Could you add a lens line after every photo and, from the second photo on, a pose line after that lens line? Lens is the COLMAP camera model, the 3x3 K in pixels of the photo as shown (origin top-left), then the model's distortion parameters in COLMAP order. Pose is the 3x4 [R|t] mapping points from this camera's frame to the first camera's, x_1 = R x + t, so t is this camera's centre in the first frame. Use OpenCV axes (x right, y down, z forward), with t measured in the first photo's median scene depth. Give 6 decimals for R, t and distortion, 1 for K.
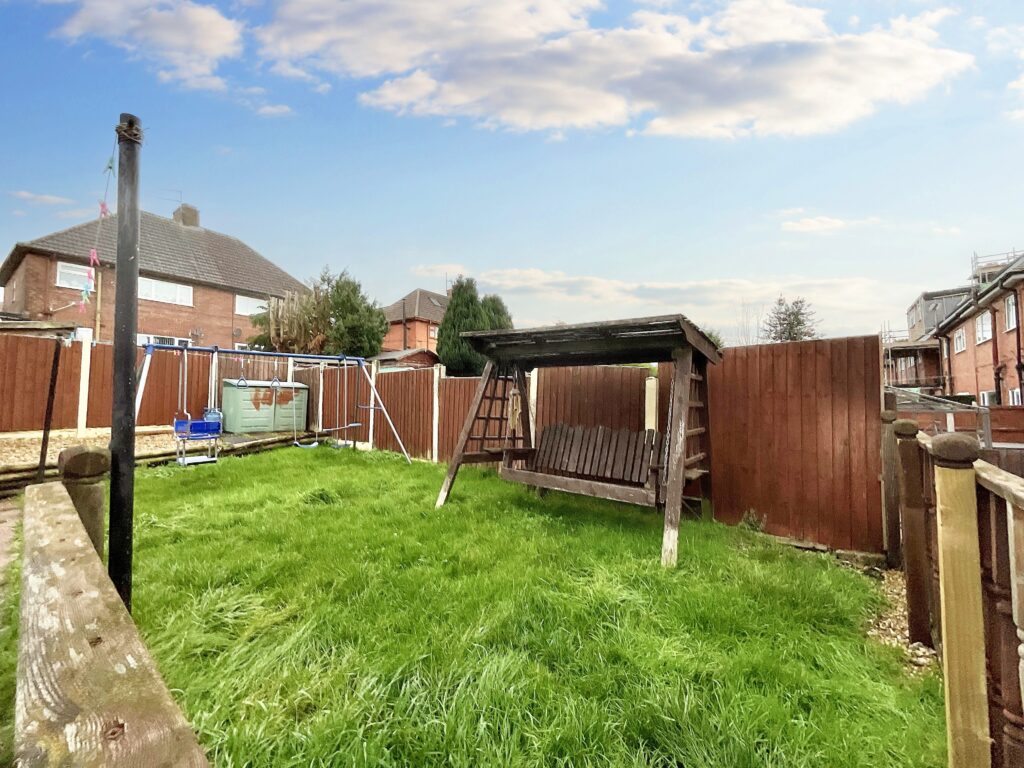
lens RADIAL K [[416.1, 0, 509.0], [0, 416.1, 382.6], [0, 0, 1]] dist [0.000997, 0.001082]
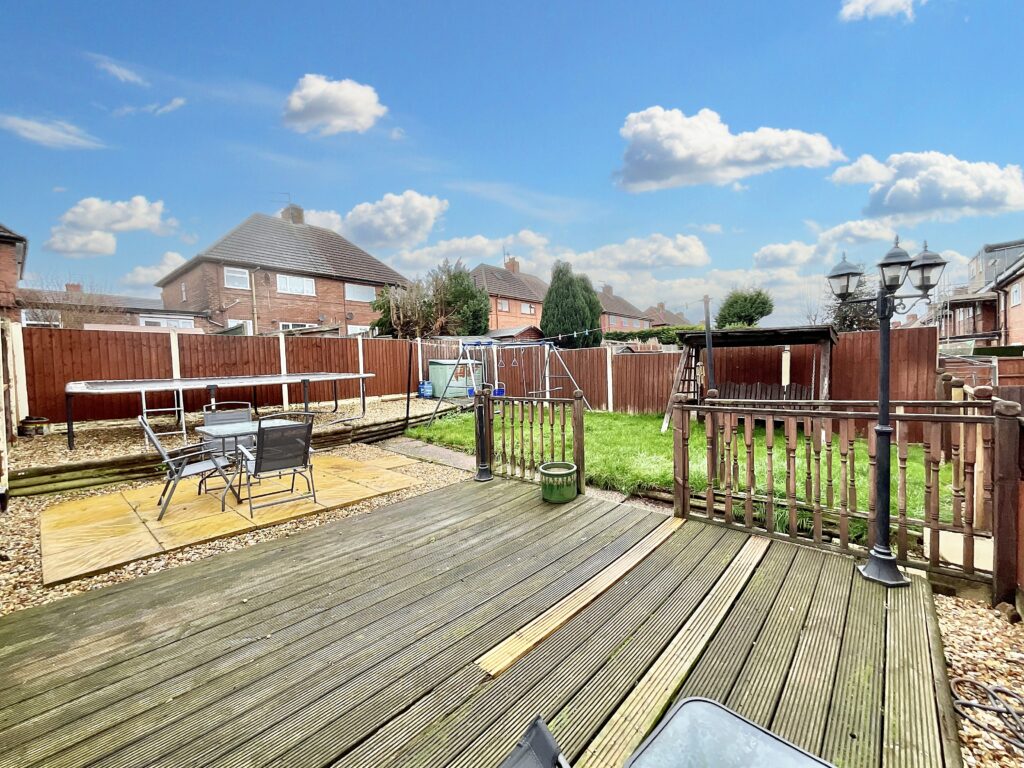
lens RADIAL K [[416.1, 0, 512.7], [0, 416.1, 379.7], [0, 0, 1]] dist [0.000997, 0.001082]
pose [[0.997141, -0.036598, -0.066112, -0.161793], [0.041736, 0.996072, 0.078094, -0.019534], [0.062995, -0.080630, 0.994751, -0.180656]]
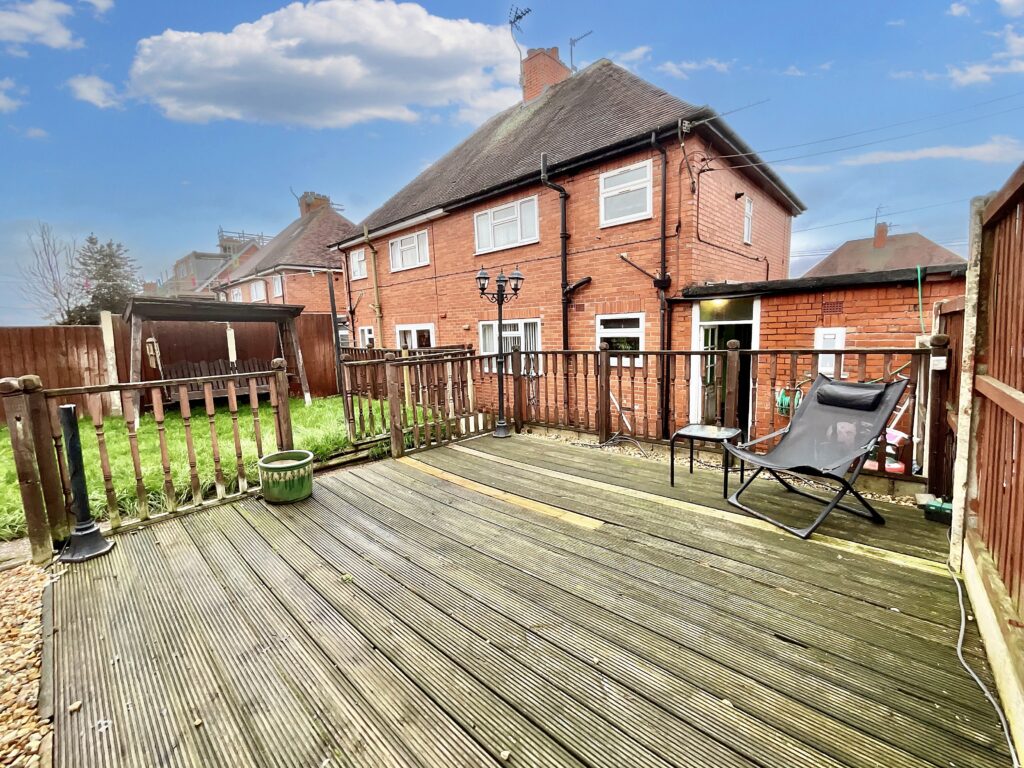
lens RADIAL K [[416.1, 0, 510.9], [0, 416.1, 387.5], [0, 0, 1]] dist [0.000997, 0.001082]
pose [[0.073195, -0.147697, 0.986321, -0.322963], [-0.009464, 0.988826, 0.148774, -0.009845], [-0.997273, -0.020224, 0.070980, -0.058852]]
